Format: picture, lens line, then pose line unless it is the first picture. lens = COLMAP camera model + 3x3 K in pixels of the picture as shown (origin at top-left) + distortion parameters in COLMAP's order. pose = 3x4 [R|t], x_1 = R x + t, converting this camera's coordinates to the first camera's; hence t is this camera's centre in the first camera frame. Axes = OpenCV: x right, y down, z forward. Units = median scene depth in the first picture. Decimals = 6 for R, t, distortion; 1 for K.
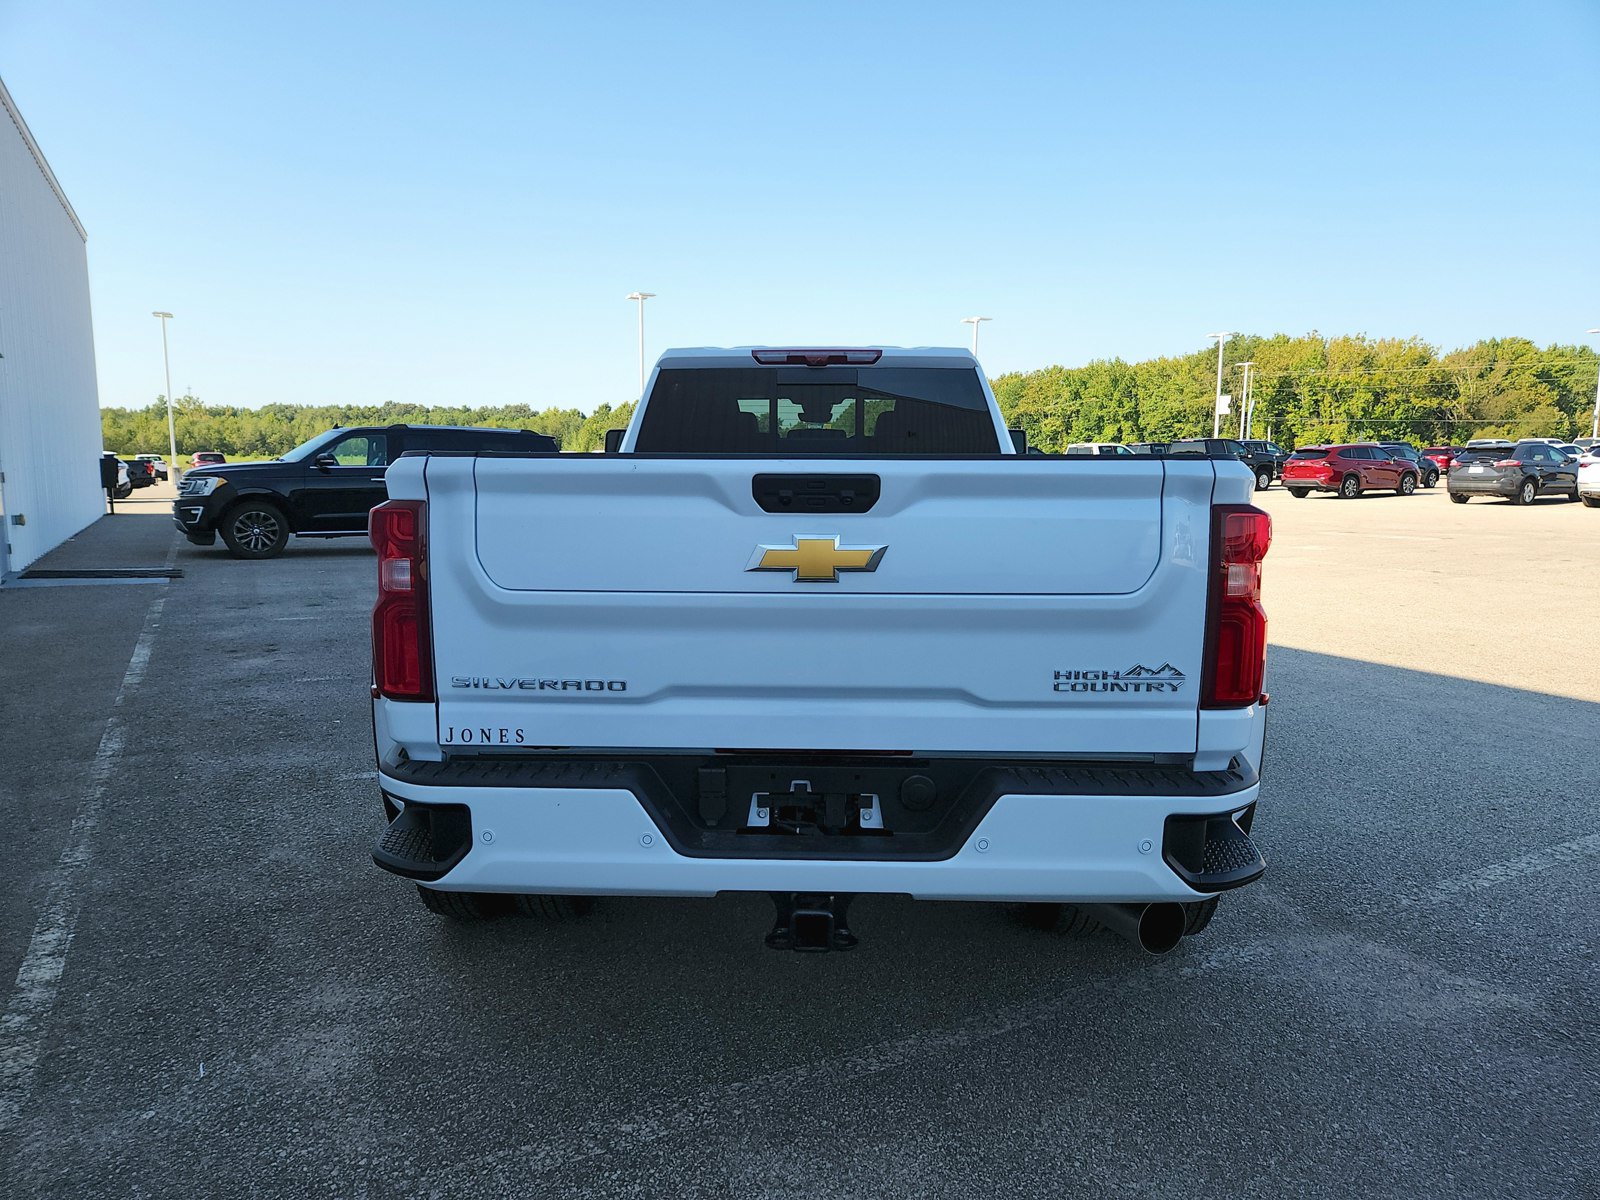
lens RADIAL K [[1067.7, 0, 793.8], [0, 1067.7, 594.5], [0, 0, 1]] dist [0.067152, -0.053179]
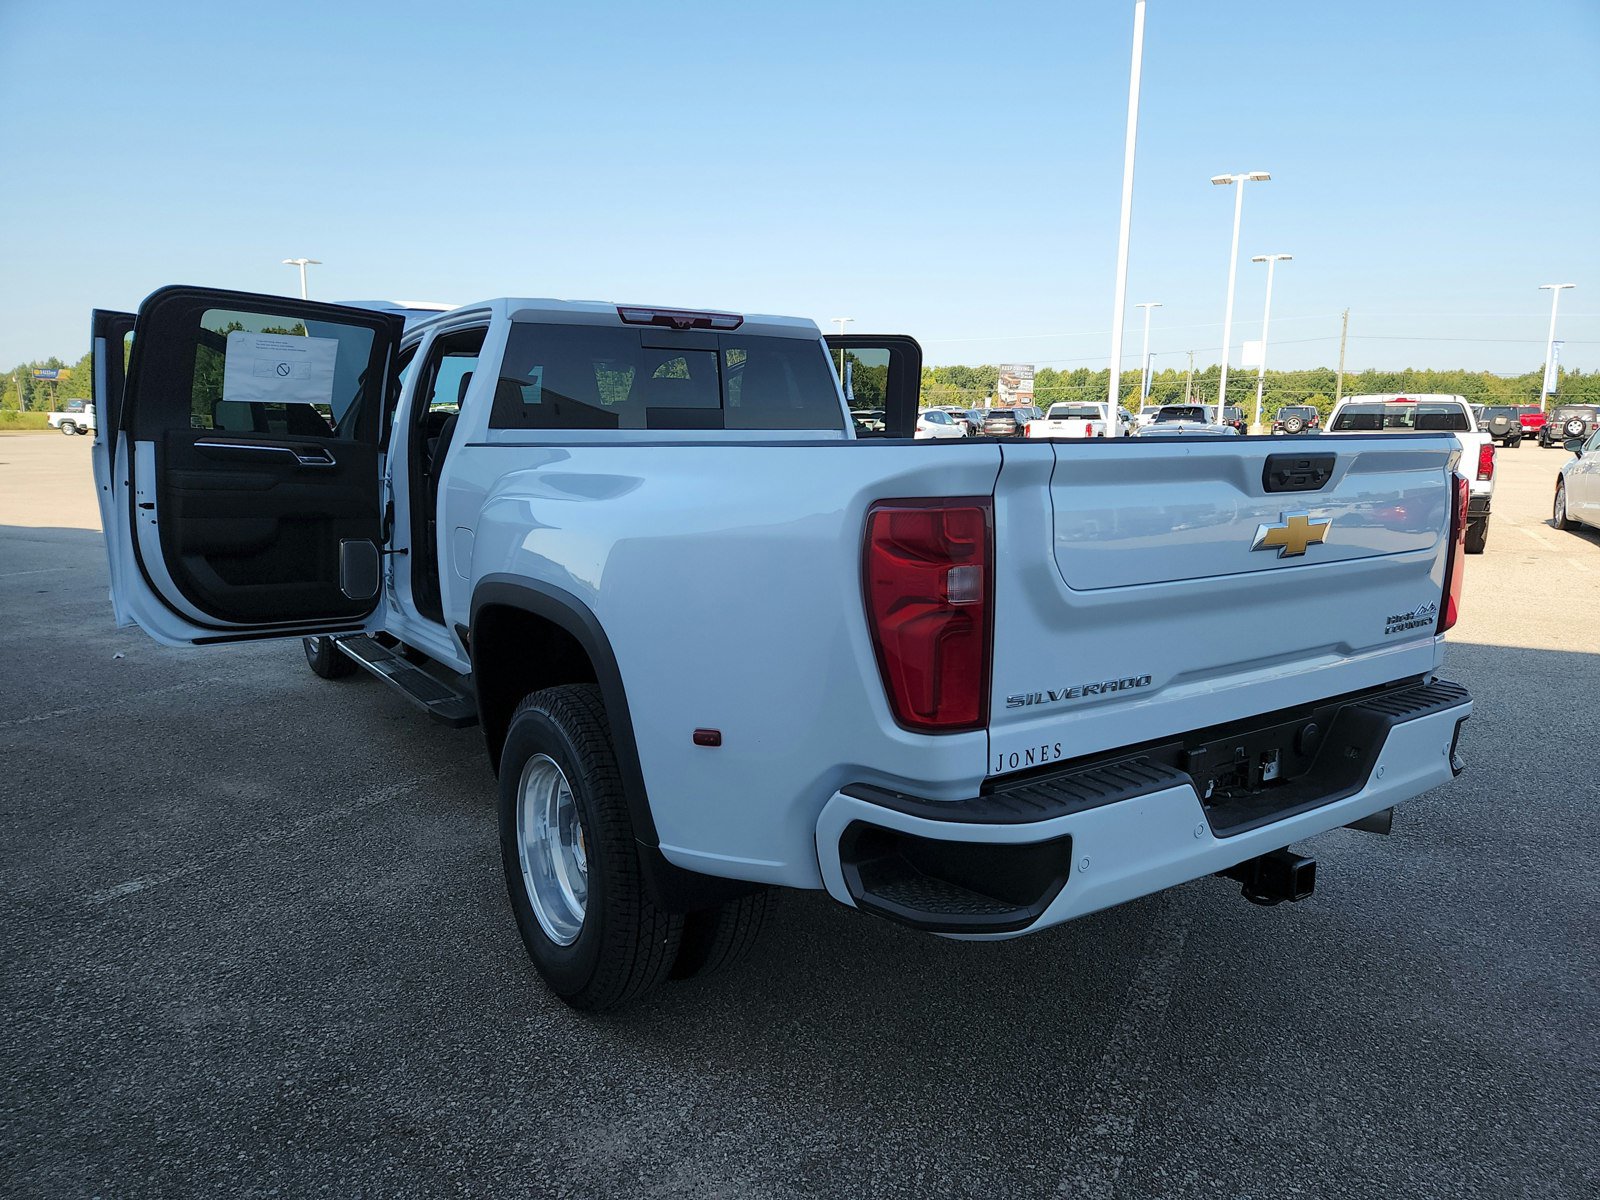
lens RADIAL K [[1067.7, 0, 803.3], [0, 1067.7, 601.9], [0, 0, 1]] dist [0.067152, -0.053179]
pose [[0.811432, -0.096315, 0.576456, -0.939387], [0.071548, 0.995279, 0.065580, -0.068152], [-0.580051, -0.011970, 0.814492, 0.386294]]
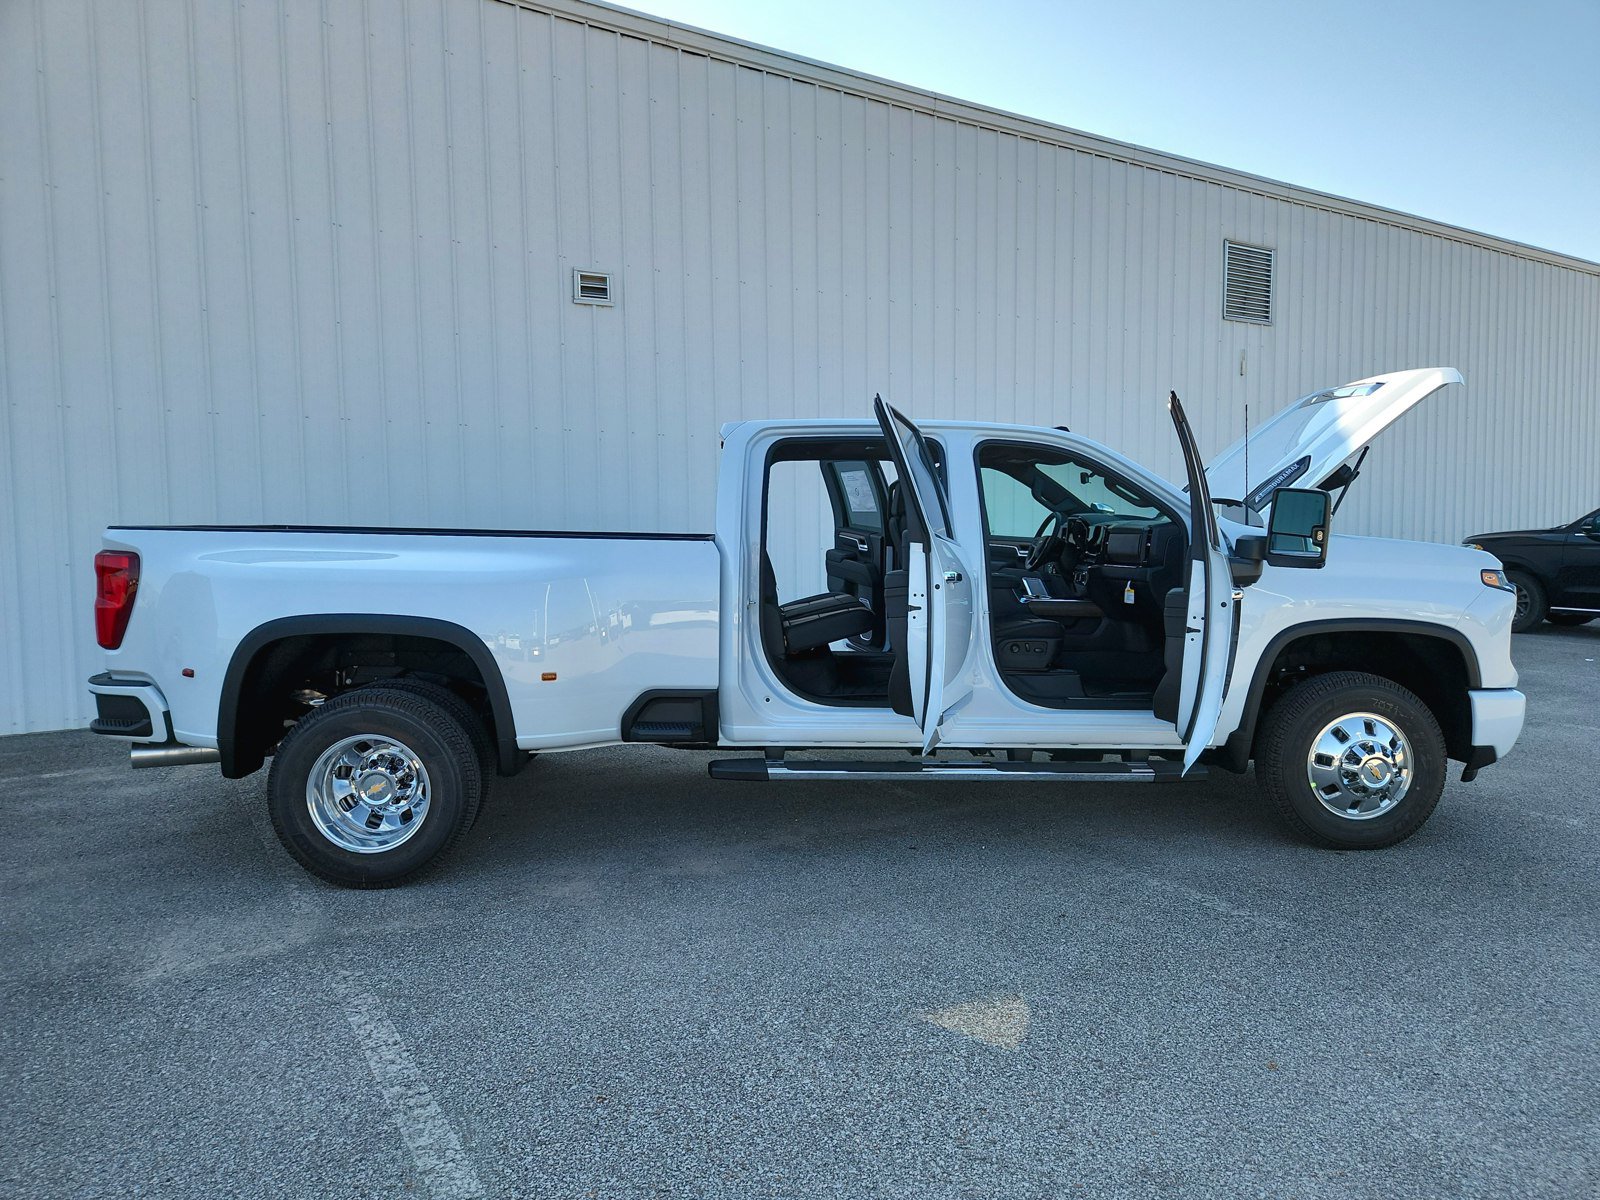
lens RADIAL K [[1067.7, 0, 819.0], [0, 1067.7, 589.5], [0, 0, 1]] dist [0.067152, -0.053179]
pose [[0.083170, 0.057704, -0.994863, 2.555427], [-0.123196, 0.991259, 0.047196, -0.266708], [0.988891, 0.118638, 0.089552, 2.124349]]
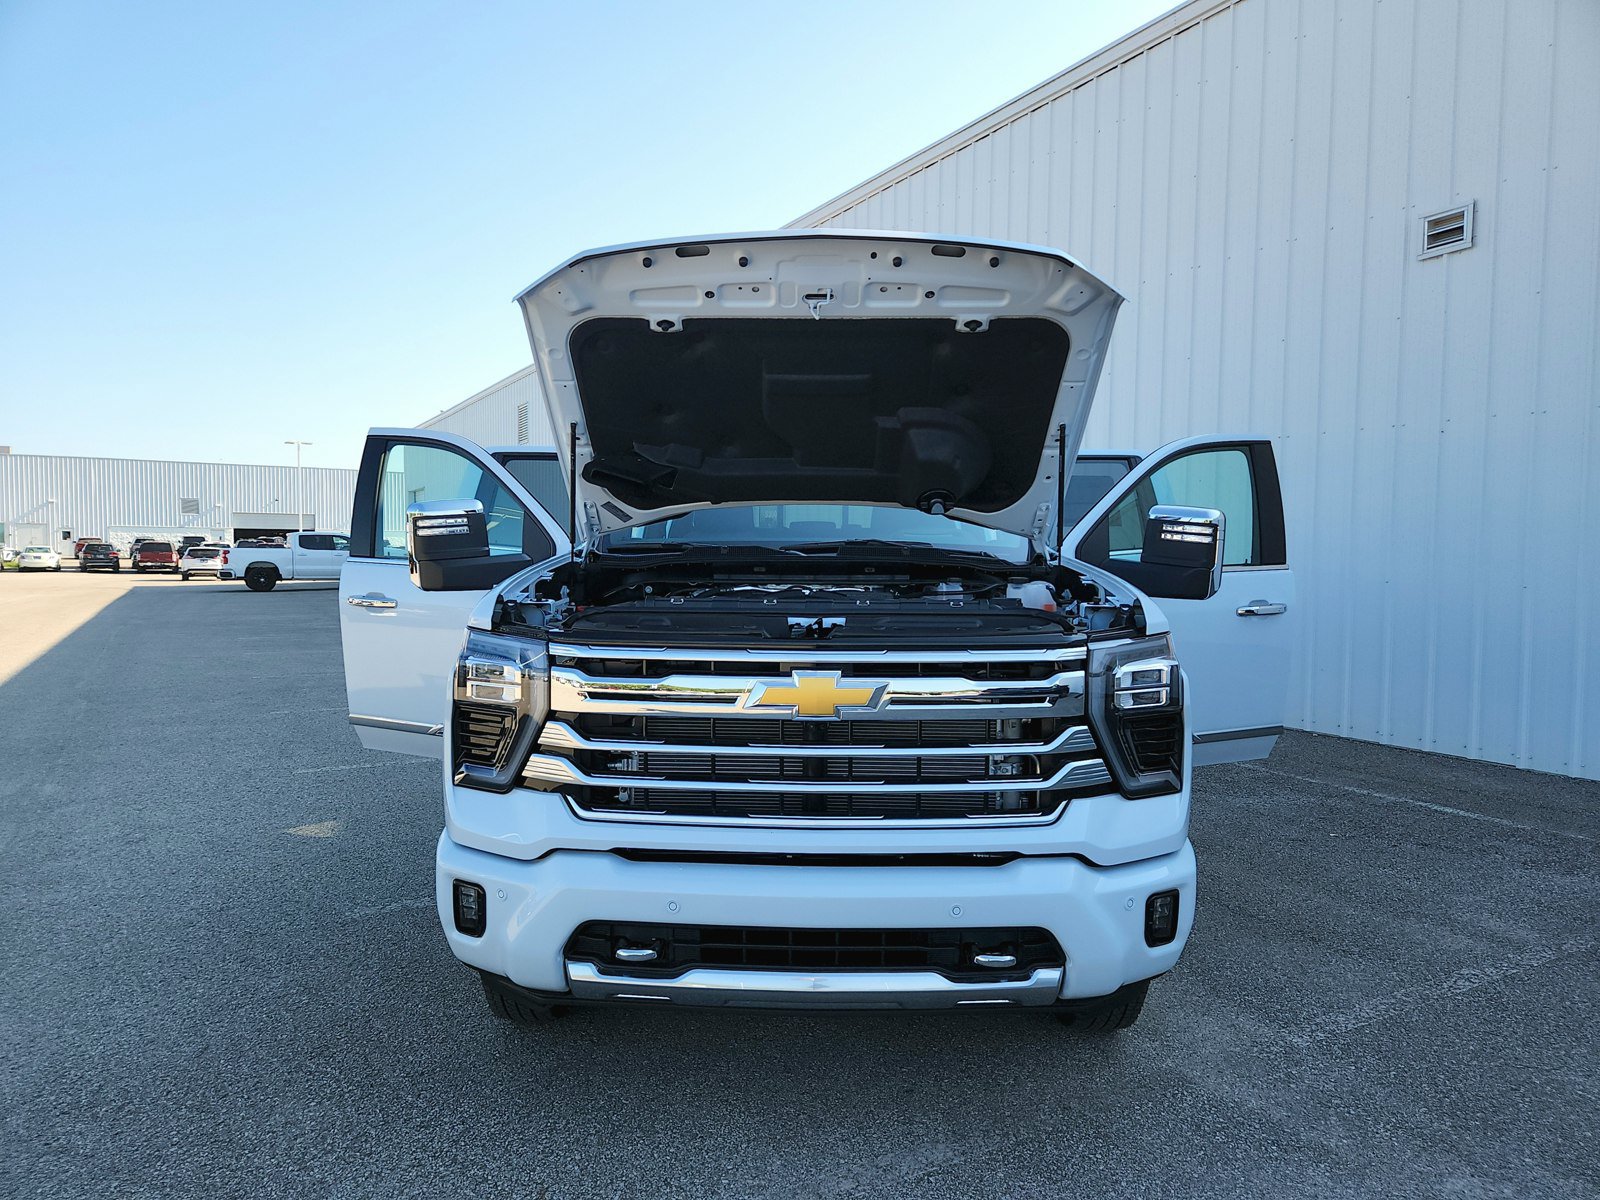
lens RADIAL K [[1067.7, 0, 799.4], [0, 1067.7, 606.3], [0, 0, 1]] dist [0.067152, -0.053179]
pose [[-0.999828, -0.009307, -0.016044, 0.120759], [-0.012121, 0.982589, 0.185399, -0.622851], [0.014040, 0.185561, -0.982532, 4.878848]]
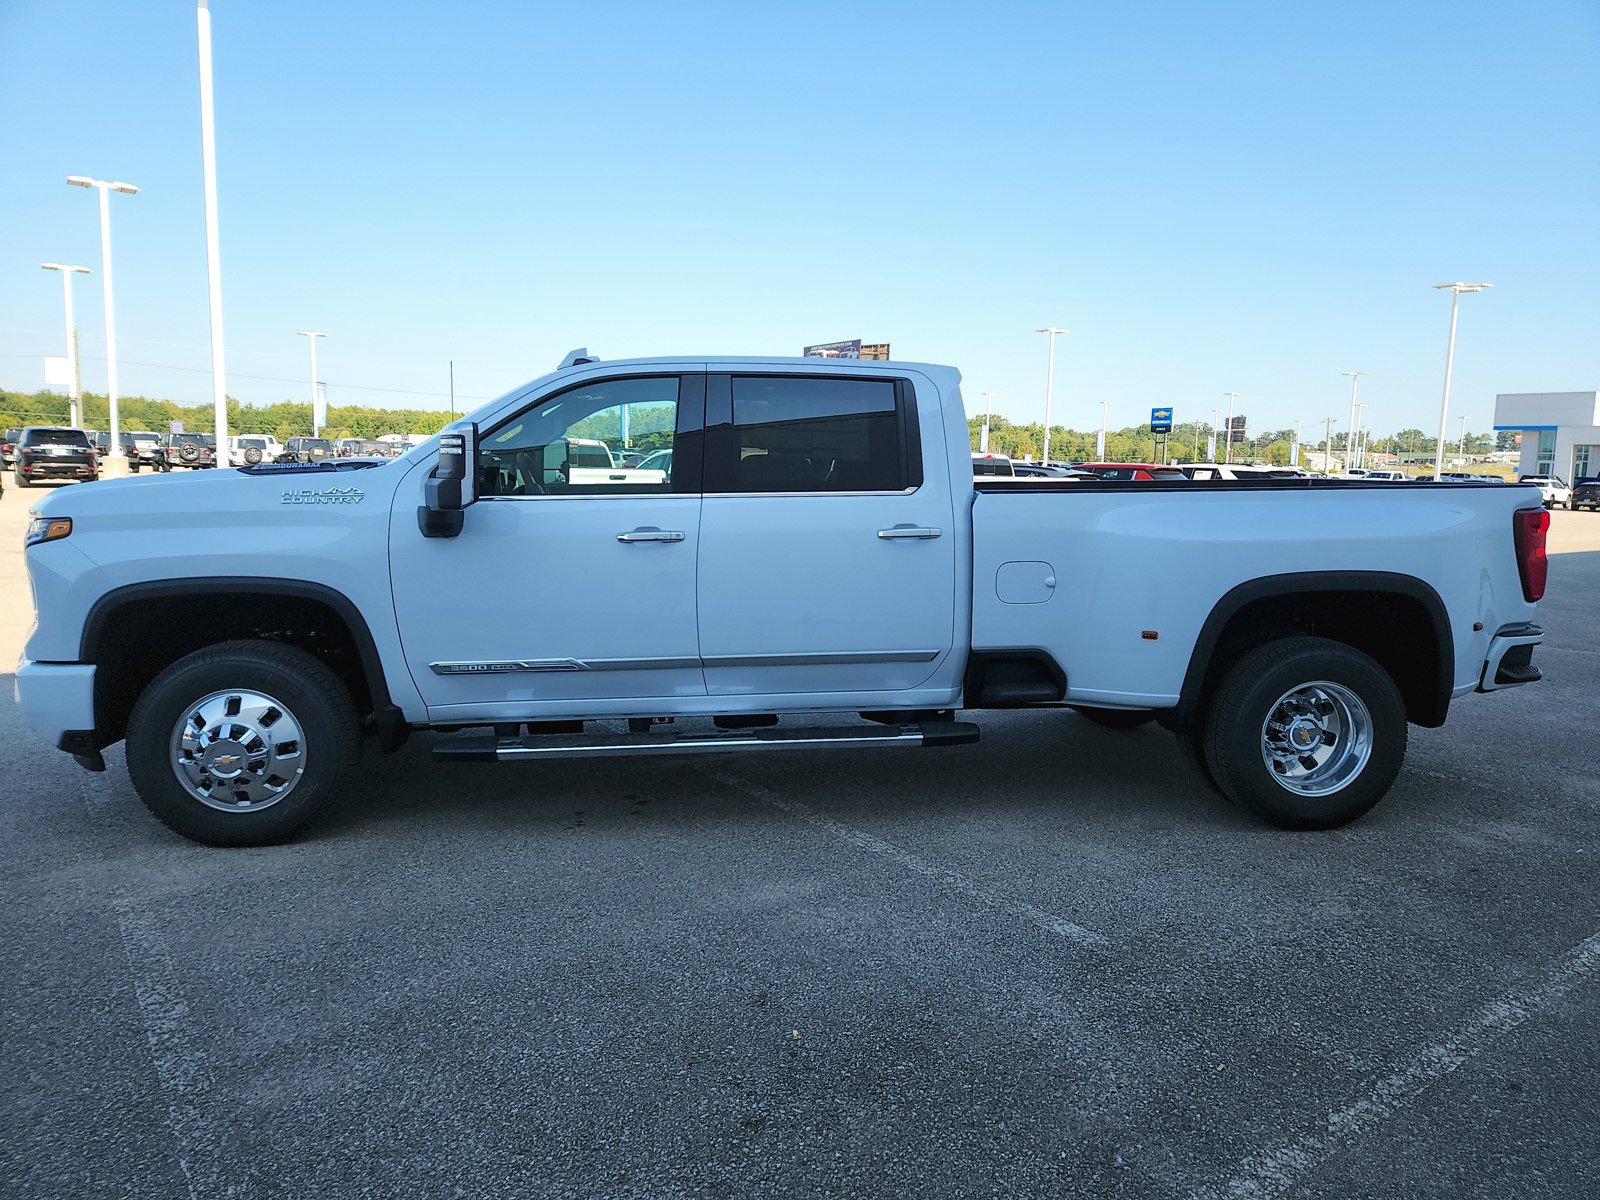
lens RADIAL K [[1067.7, 0, 808.3], [0, 1067.7, 592.9], [0, 0, 1]] dist [0.067152, -0.053179]
pose [[-0.144195, -0.125108, 0.981609, -2.286462], [0.106721, 0.984224, 0.141118, -0.375429], [-0.983778, 0.125107, -0.128568, 2.705323]]
